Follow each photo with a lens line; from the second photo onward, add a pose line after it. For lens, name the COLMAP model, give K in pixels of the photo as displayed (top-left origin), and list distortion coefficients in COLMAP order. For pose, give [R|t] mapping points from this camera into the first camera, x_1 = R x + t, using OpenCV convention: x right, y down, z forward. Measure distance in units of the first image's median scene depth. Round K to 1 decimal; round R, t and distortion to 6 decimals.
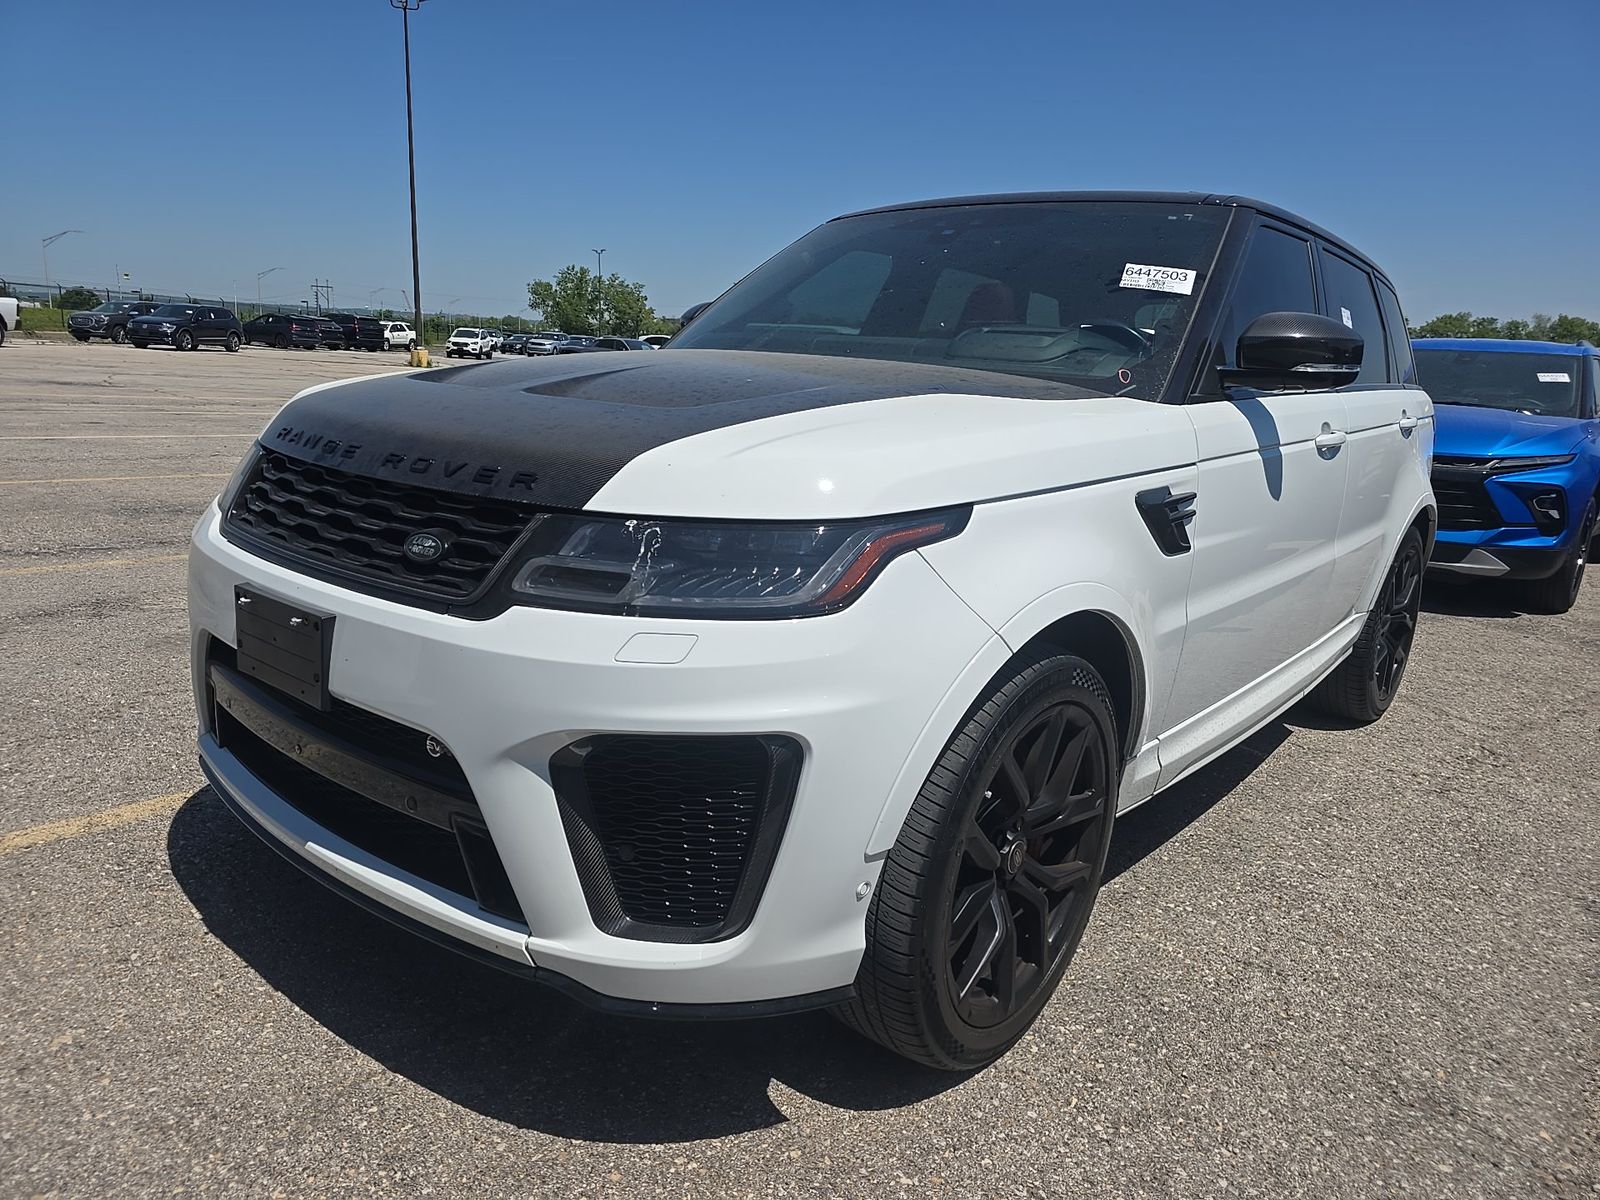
lens RADIAL K [[1100.3, 0, 800.0], [0, 1100.3, 600.0], [0, 0, 1]] dist [0.006829, 0.001301]
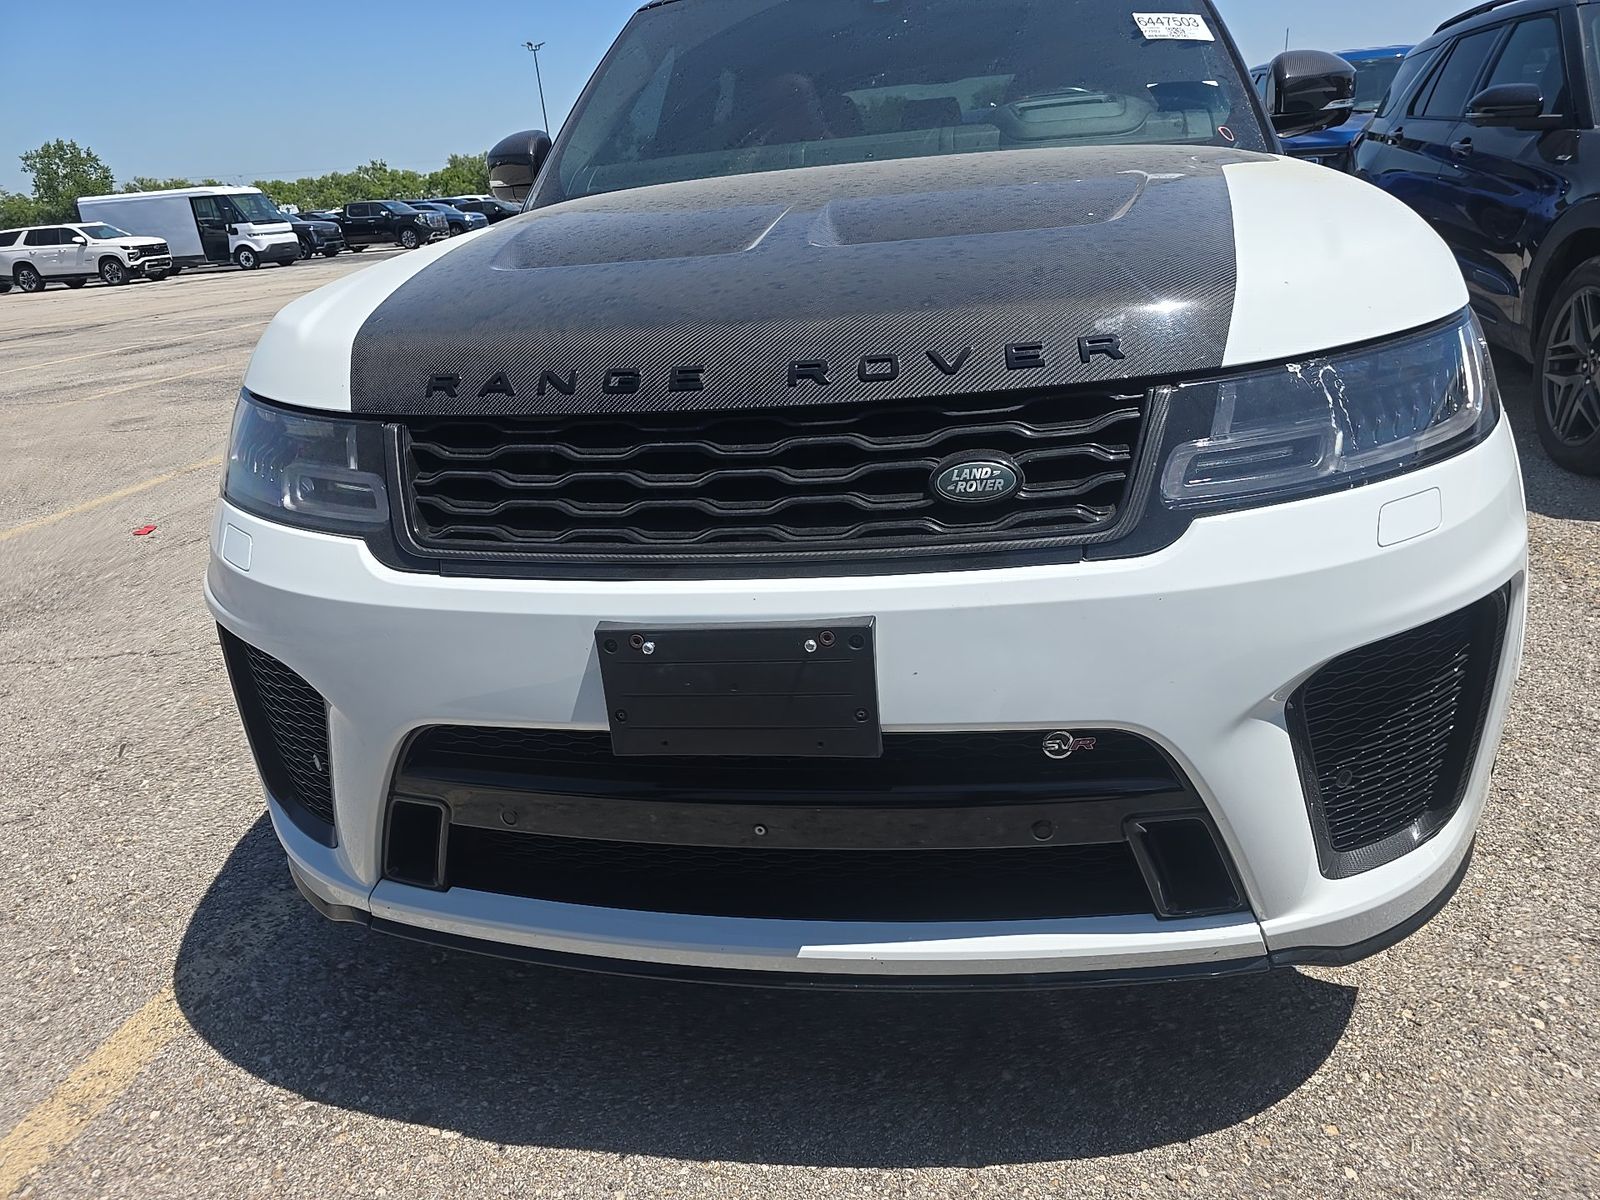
lens RADIAL K [[1100.3, 0, 800.0], [0, 1100.3, 600.0], [0, 0, 1]] dist [0.006829, 0.001301]
pose [[0.851237, -0.305289, 0.426843, -0.732062], [0.242692, 0.950179, 0.195602, -0.135232], [-0.465292, -0.062912, 0.882918, 0.438690]]
